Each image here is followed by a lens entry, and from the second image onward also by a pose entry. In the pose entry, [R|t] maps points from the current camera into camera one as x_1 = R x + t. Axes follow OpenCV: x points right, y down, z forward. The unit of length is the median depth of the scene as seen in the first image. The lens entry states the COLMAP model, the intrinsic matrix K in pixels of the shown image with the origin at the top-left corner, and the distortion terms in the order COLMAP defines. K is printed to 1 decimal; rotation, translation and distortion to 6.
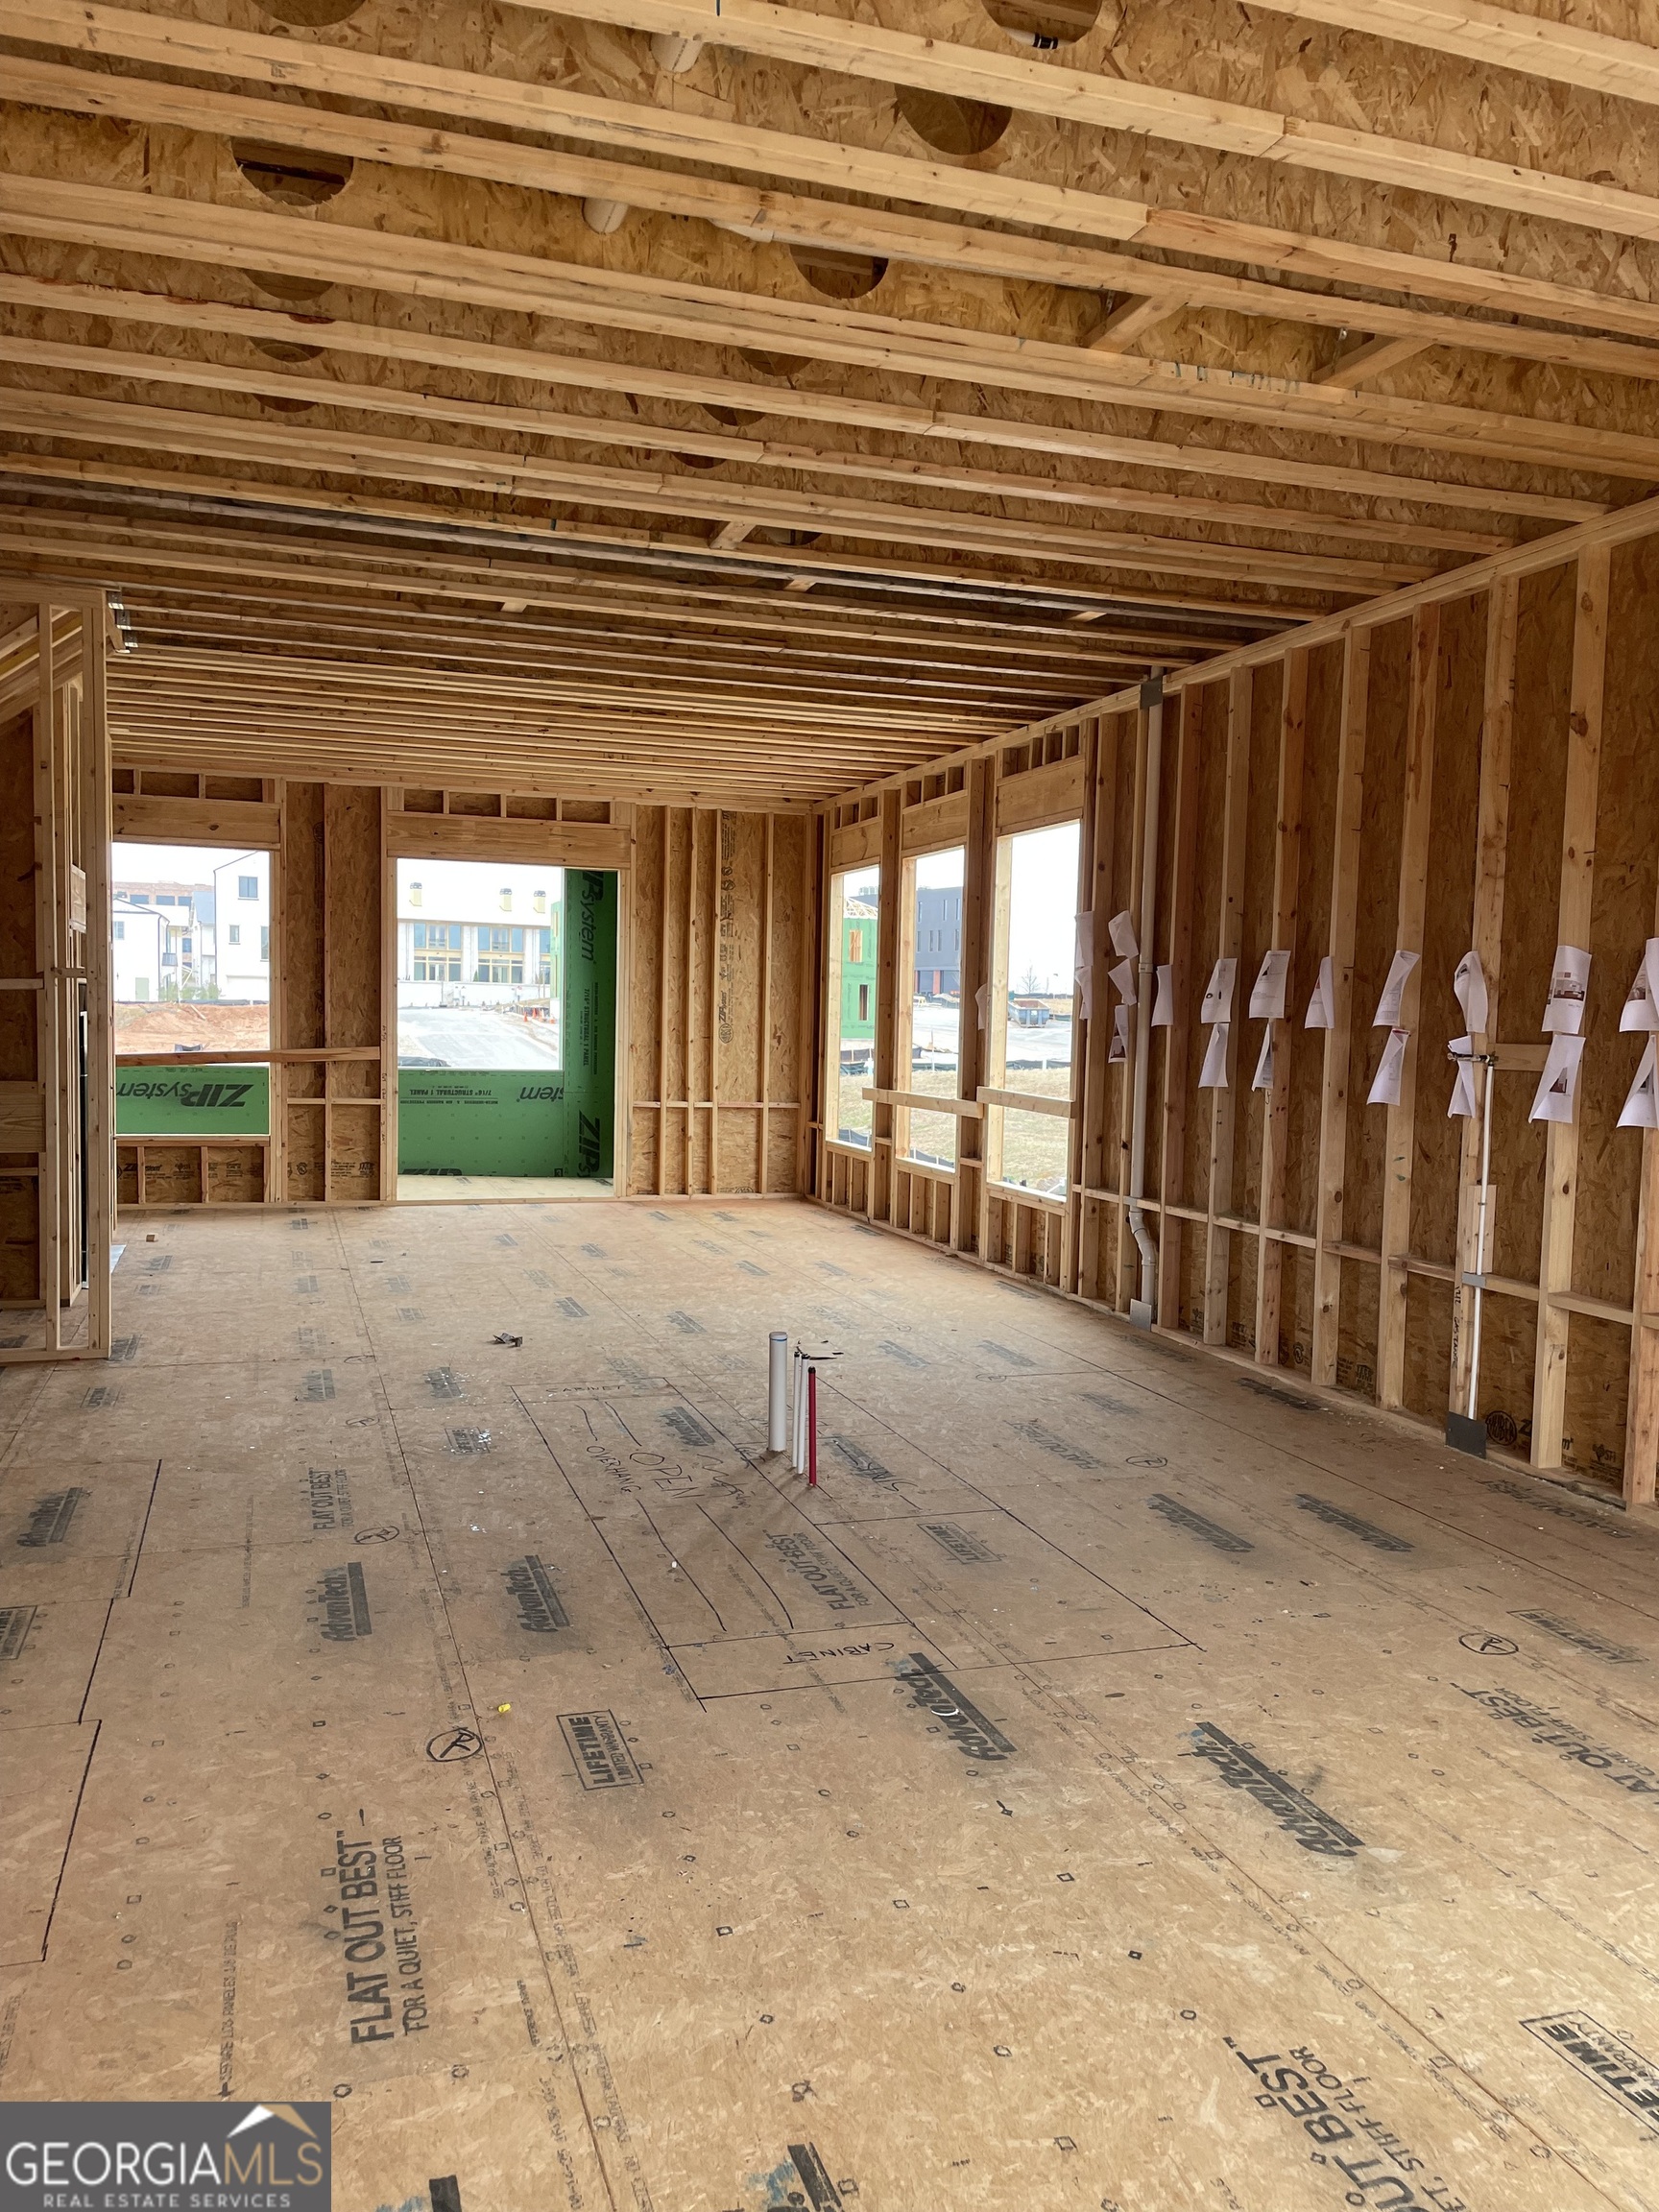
lens RADIAL K [[1658.7, 0, 831.9], [0, 1658.7, 1120.8], [0, 0, 1]] dist [-0.098627, -0.010407]
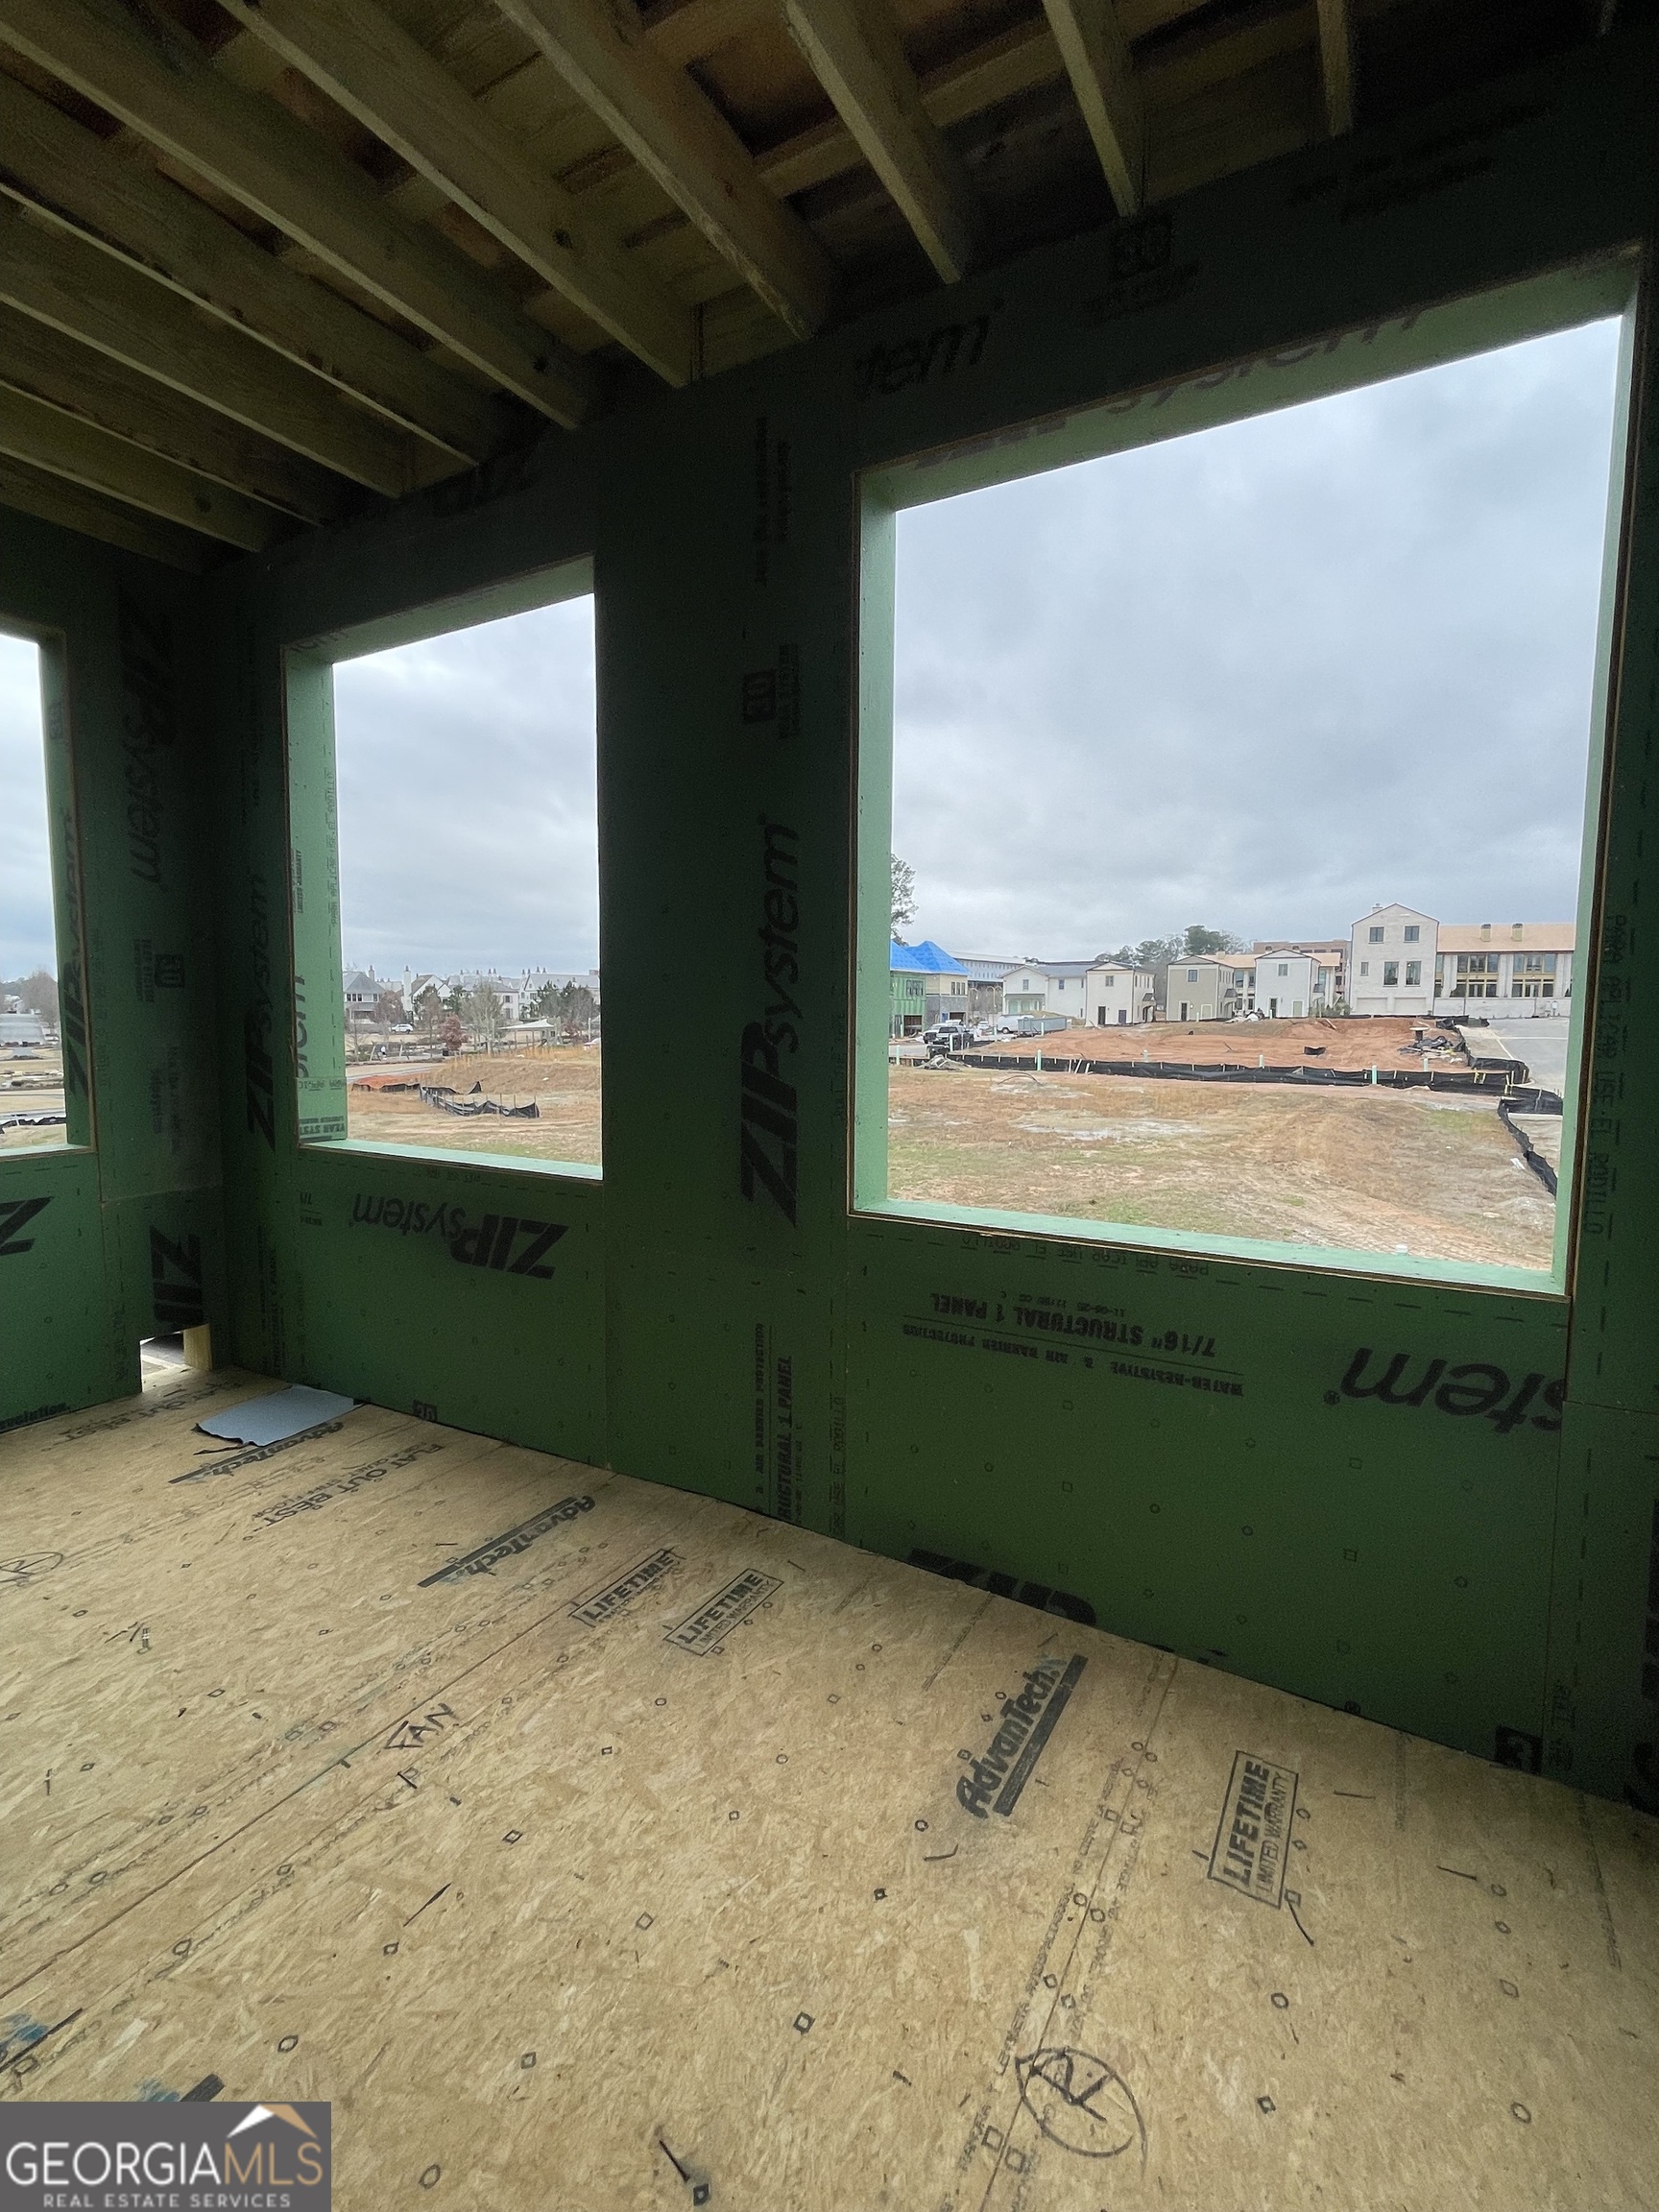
lens RADIAL K [[1020.0, 0, 832.4], [0, 1020.0, 1104.4], [0, 0, 1]] dist [-0.001685, -0.000101]
pose [[0.667240, 0.044204, -0.743530, -0.130572], [-0.035345, 0.998992, 0.027674, -0.056902], [0.744004, 0.007815, 0.668129, 0.849981]]
